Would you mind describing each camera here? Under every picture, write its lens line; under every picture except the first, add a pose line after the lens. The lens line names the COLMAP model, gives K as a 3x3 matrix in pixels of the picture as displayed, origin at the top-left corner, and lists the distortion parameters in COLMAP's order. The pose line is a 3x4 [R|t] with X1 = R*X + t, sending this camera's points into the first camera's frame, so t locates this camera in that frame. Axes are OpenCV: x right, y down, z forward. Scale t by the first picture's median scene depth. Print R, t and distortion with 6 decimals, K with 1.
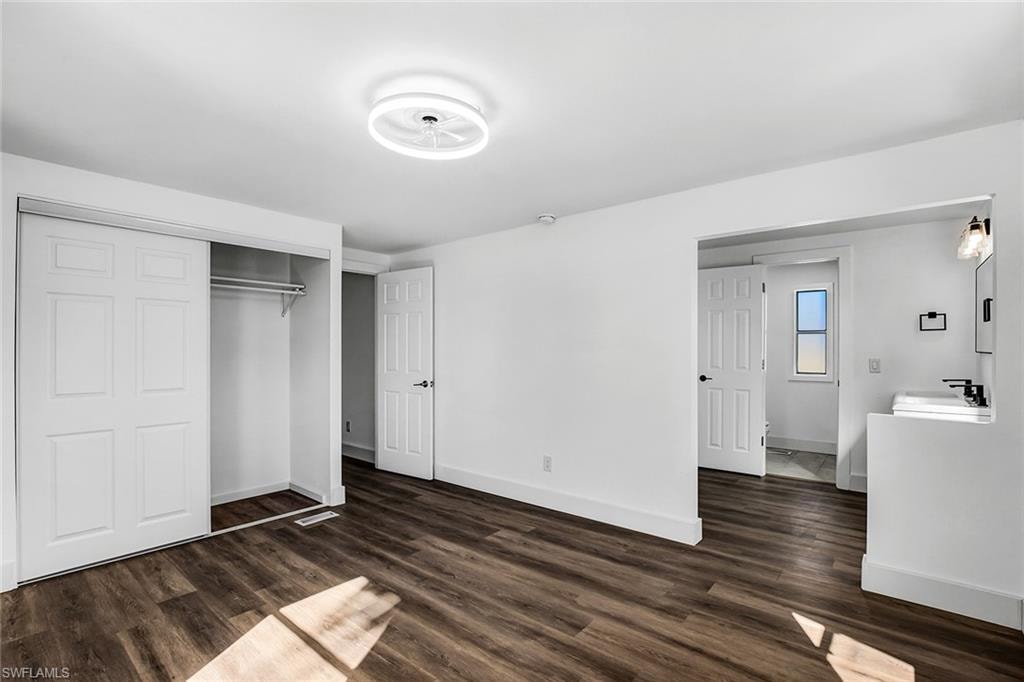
lens RADIAL K [[470.7, 0, 516.7], [0, 470.7, 346.5], [0, 0, 1]] dist [-0.017644, 0.001950]
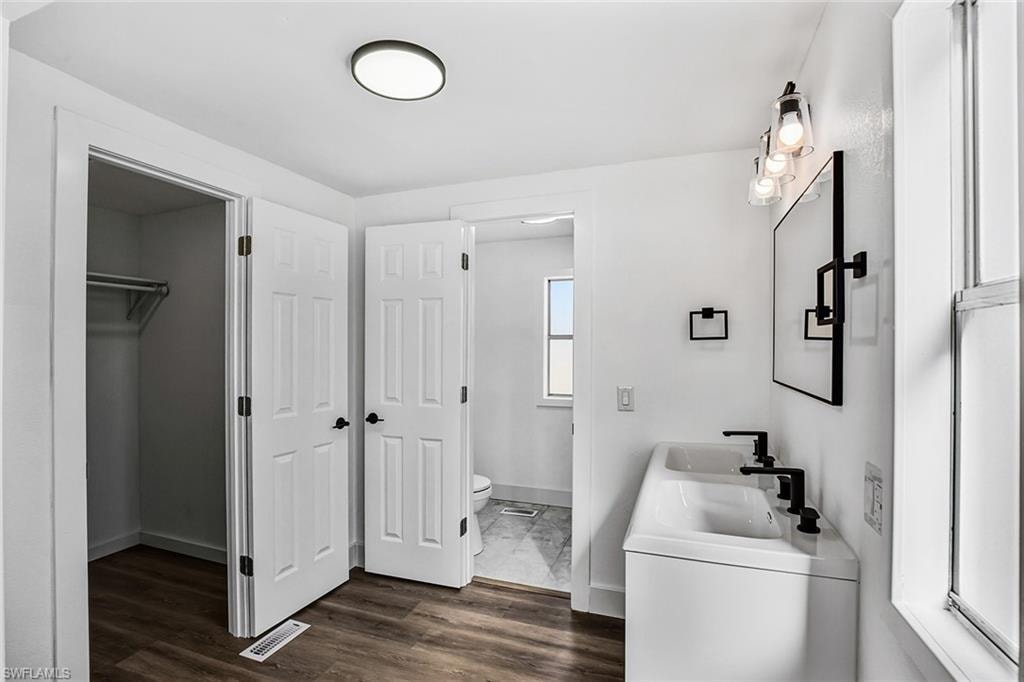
lens RADIAL K [[470.7, 0, 503.9], [0, 470.7, 342.2], [0, 0, 1]] dist [-0.017644, 0.001950]
pose [[0.949157, 0.006776, 0.314729, 0.447196], [-0.004542, 0.999959, -0.007832, -0.024248], [-0.314769, 0.006004, 0.949149, 0.500347]]
